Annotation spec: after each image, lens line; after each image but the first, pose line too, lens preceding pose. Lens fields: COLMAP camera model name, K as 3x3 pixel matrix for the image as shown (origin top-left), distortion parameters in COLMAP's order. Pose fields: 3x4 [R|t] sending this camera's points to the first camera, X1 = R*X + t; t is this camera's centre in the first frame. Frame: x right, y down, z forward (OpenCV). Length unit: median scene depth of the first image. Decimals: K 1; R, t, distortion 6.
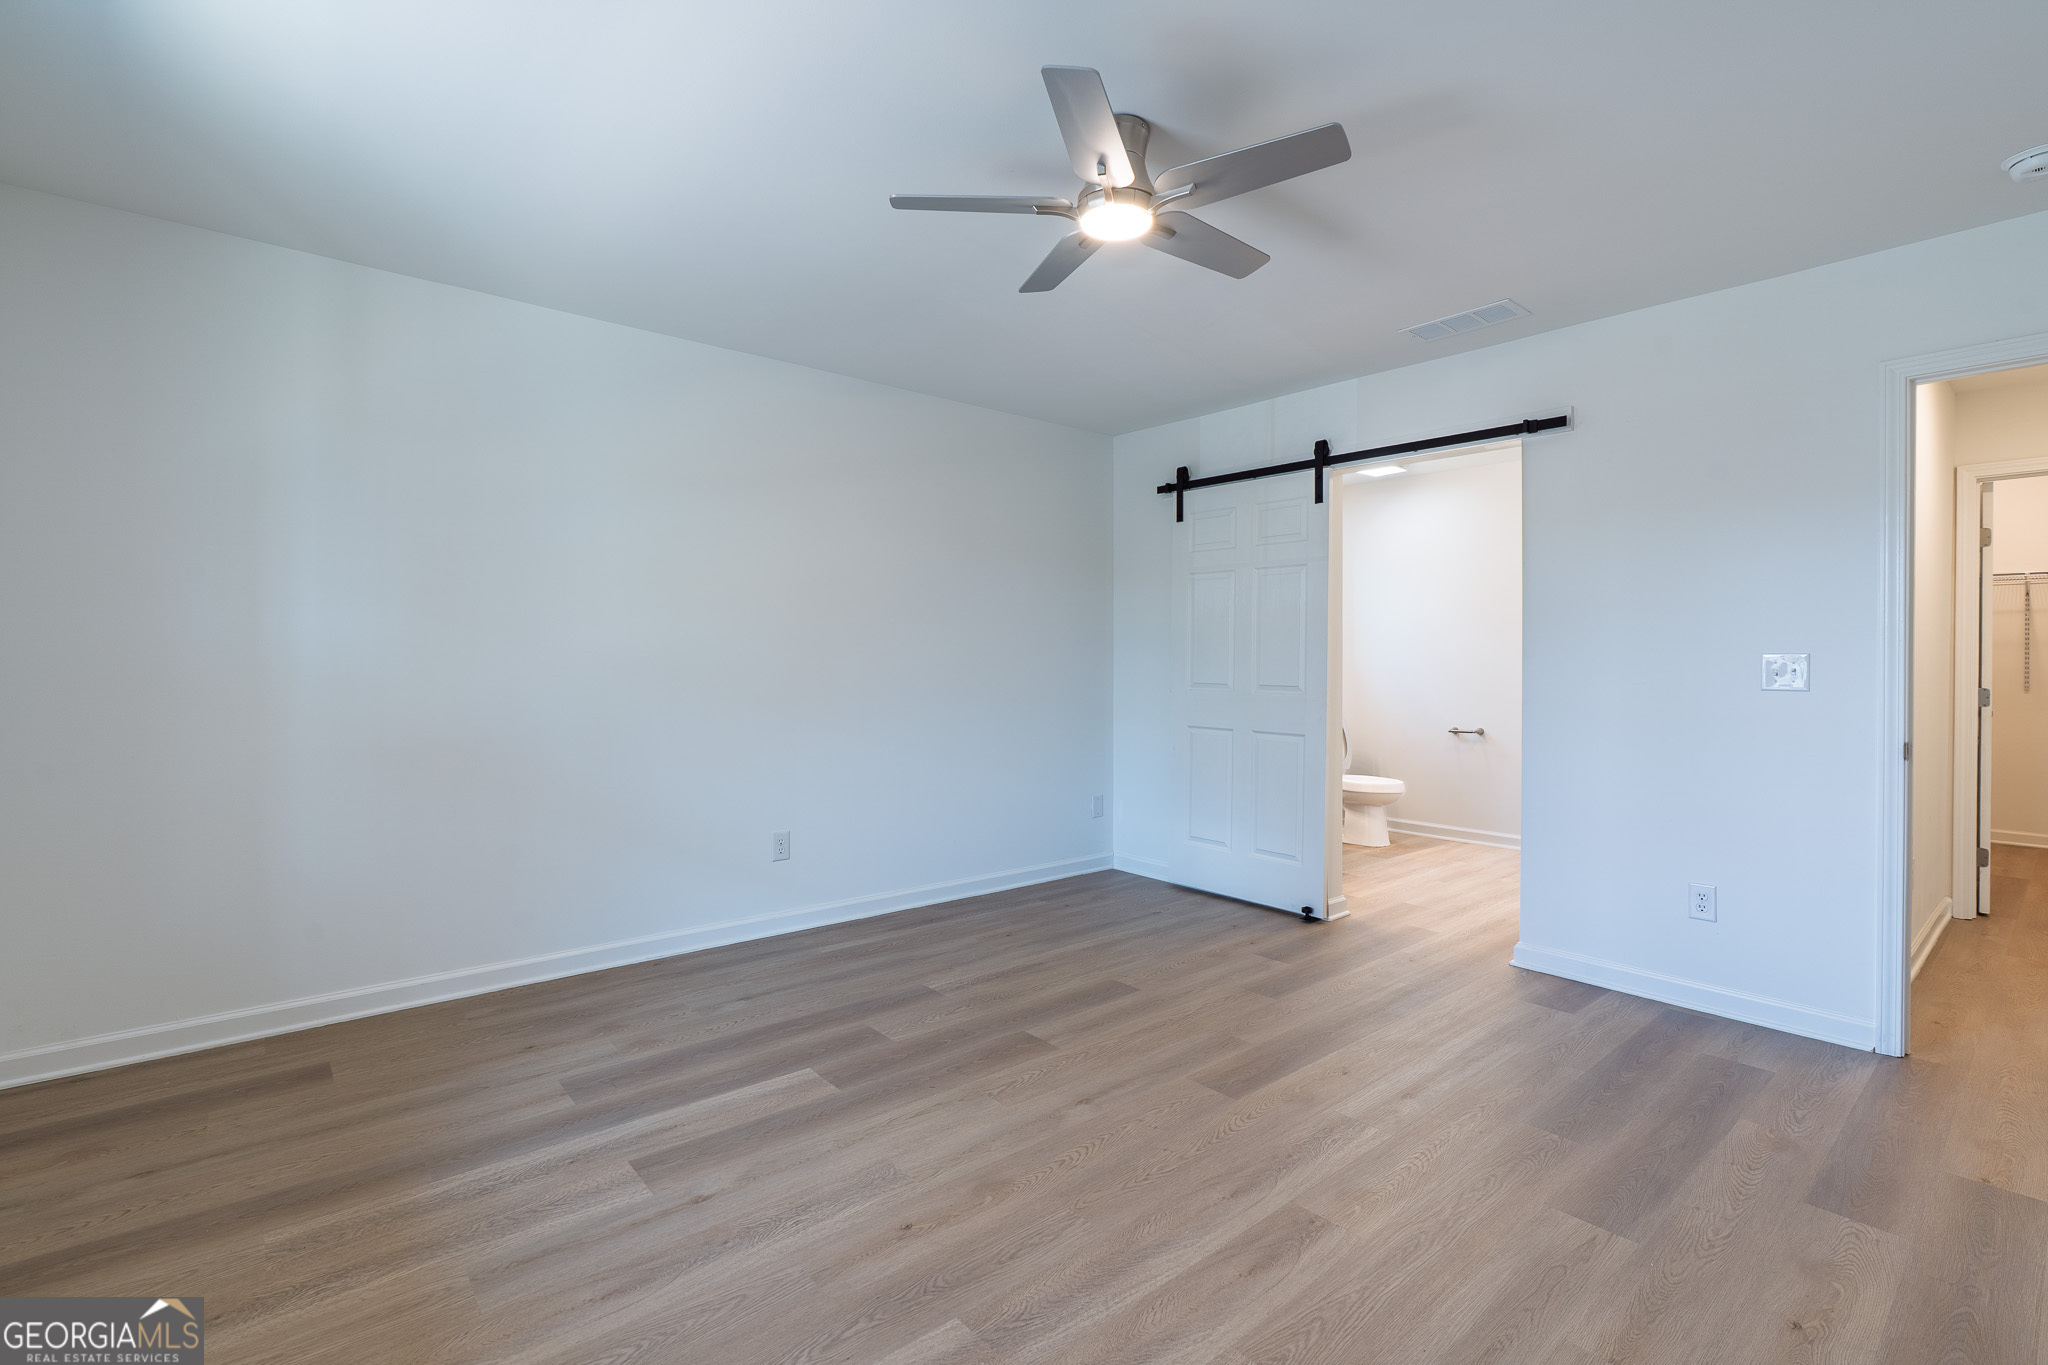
lens RADIAL K [[926.3, 0, 1034.0], [0, 926.3, 675.7], [0, 0, 1]] dist [-0.001133, 0.001264]
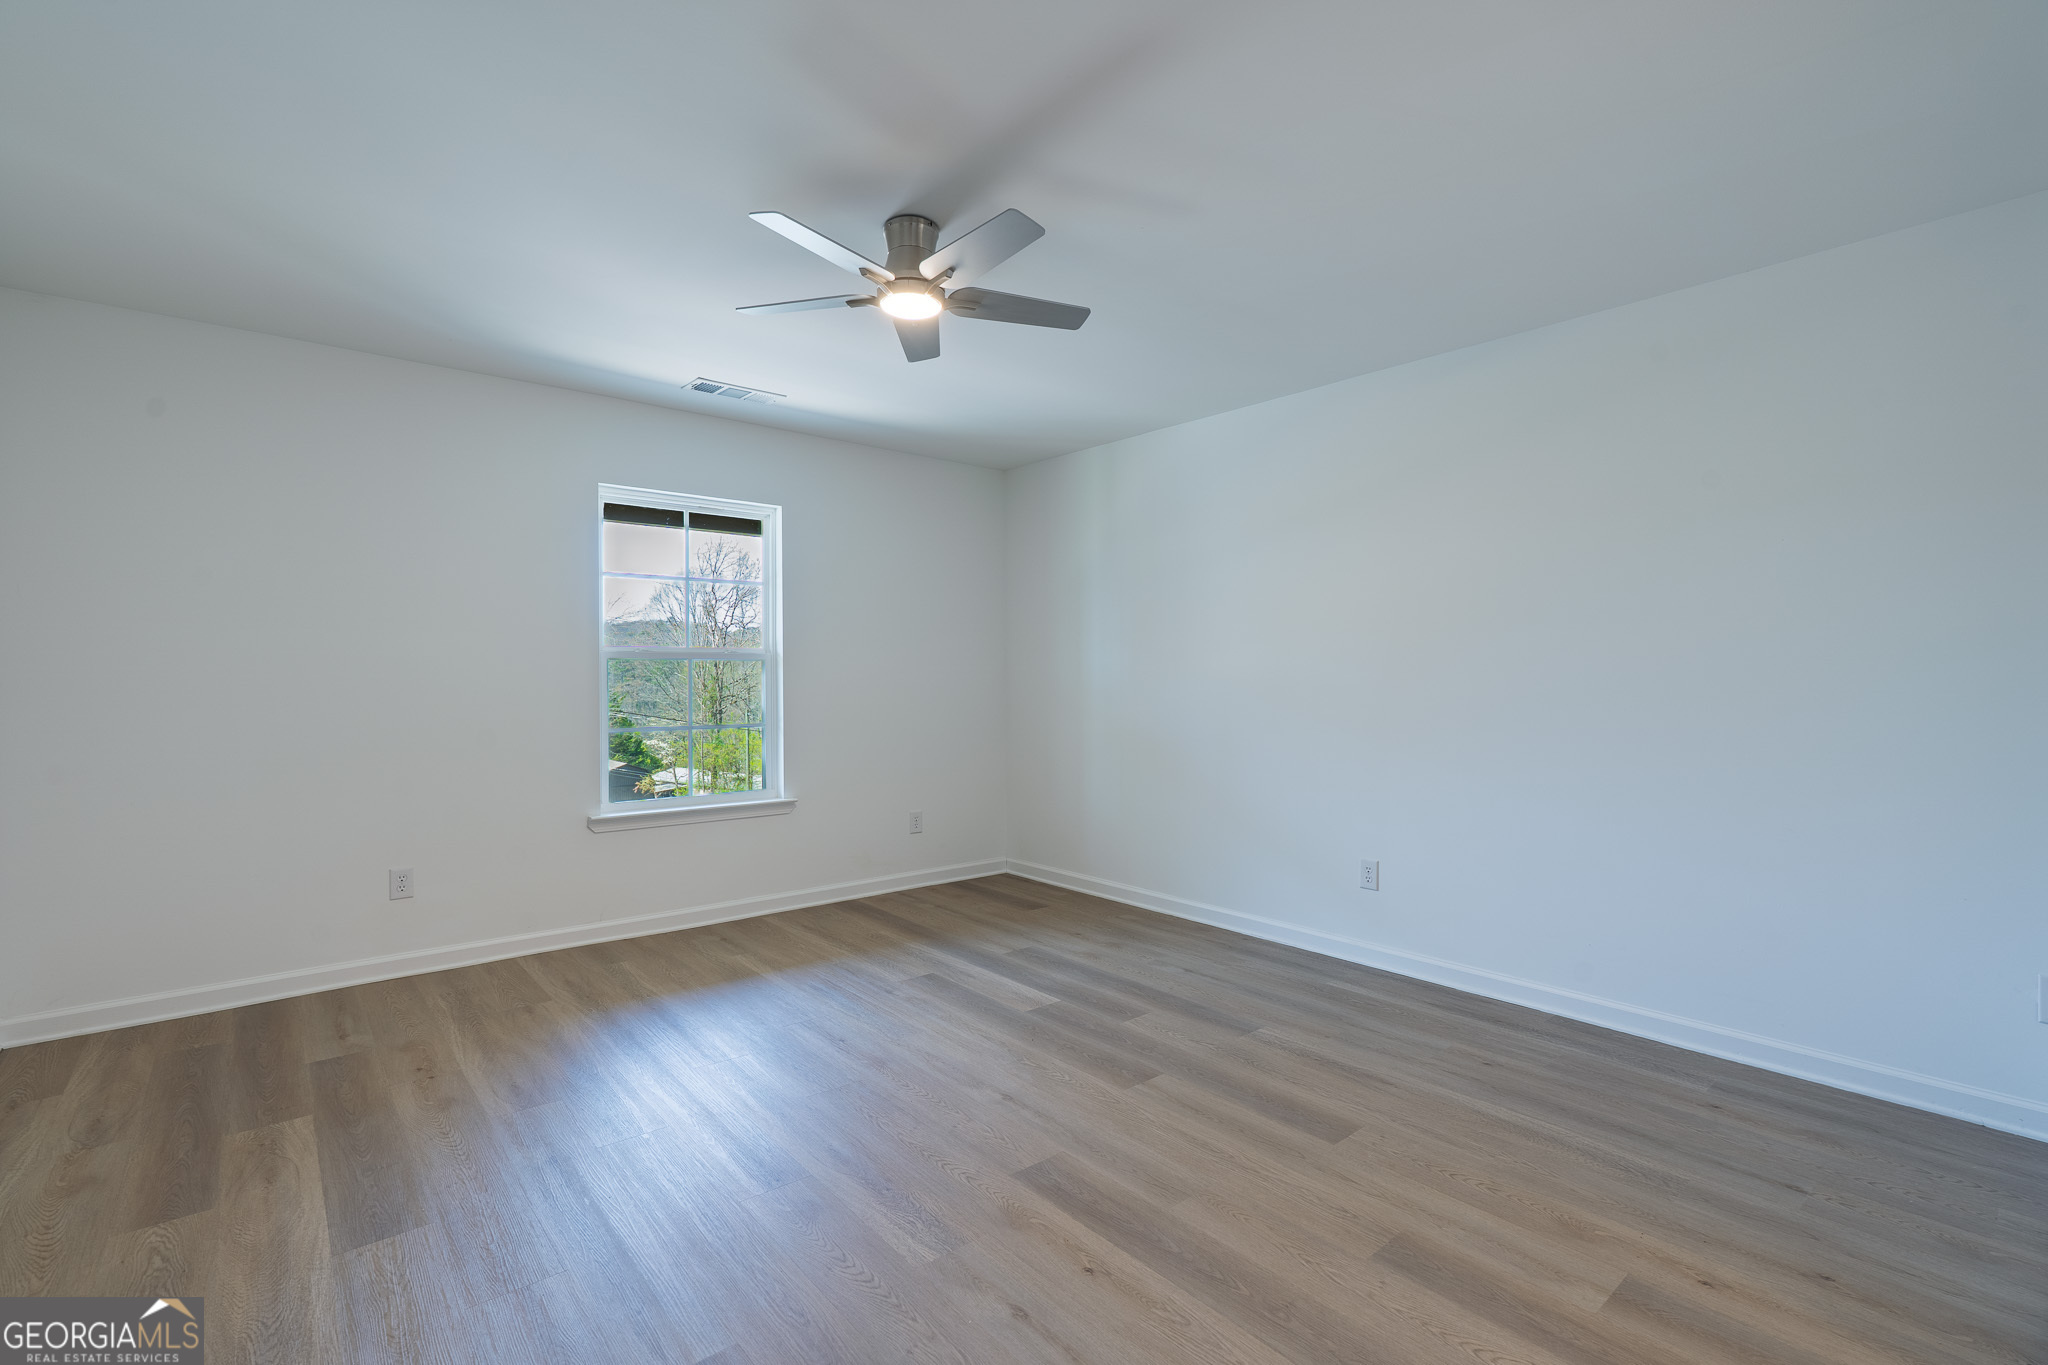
lens RADIAL K [[951.2, 0, 1031.9], [0, 951.2, 689.3], [0, 0, 1]] dist [0.001262, 0.000778]
pose [[-0.024787, 0.002006, -0.999691, 0.857293], [-0.018063, 0.999834, 0.002454, -0.006413], [0.999530, 0.018118, -0.024747, 0.789274]]
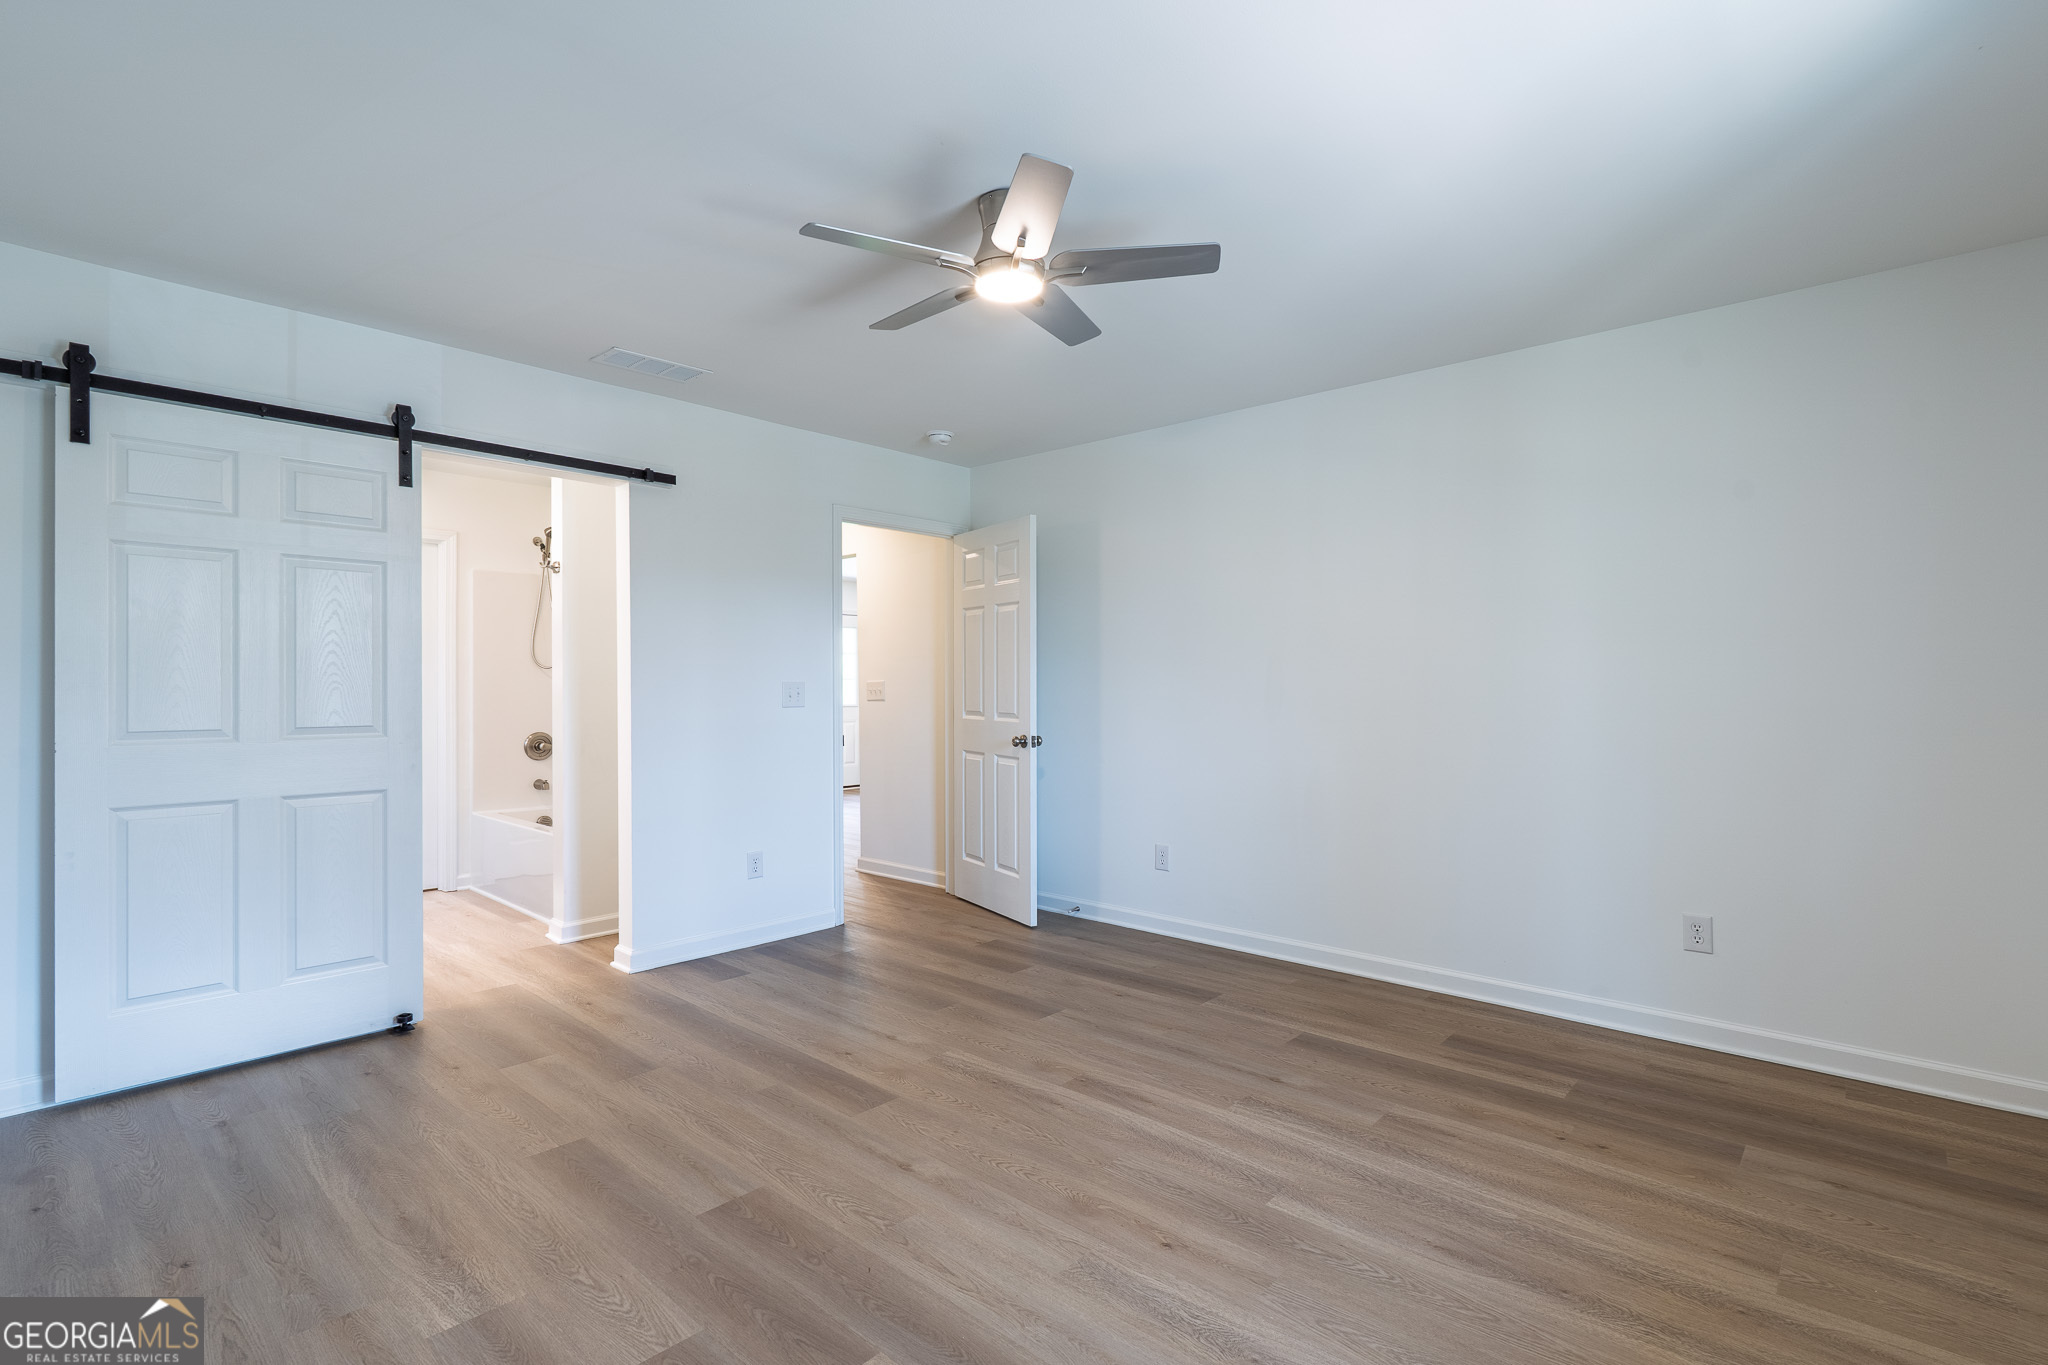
lens RADIAL K [[926.3, 0, 1034.0], [0, 926.3, 675.7], [0, 0, 1]] dist [-0.001133, 0.001264]
pose [[-0.113301, 0.006254, 0.993541, -0.666640], [0.017993, 0.999829, -0.004242, -0.019344], [-0.993398, 0.017396, -0.113395, 0.730368]]
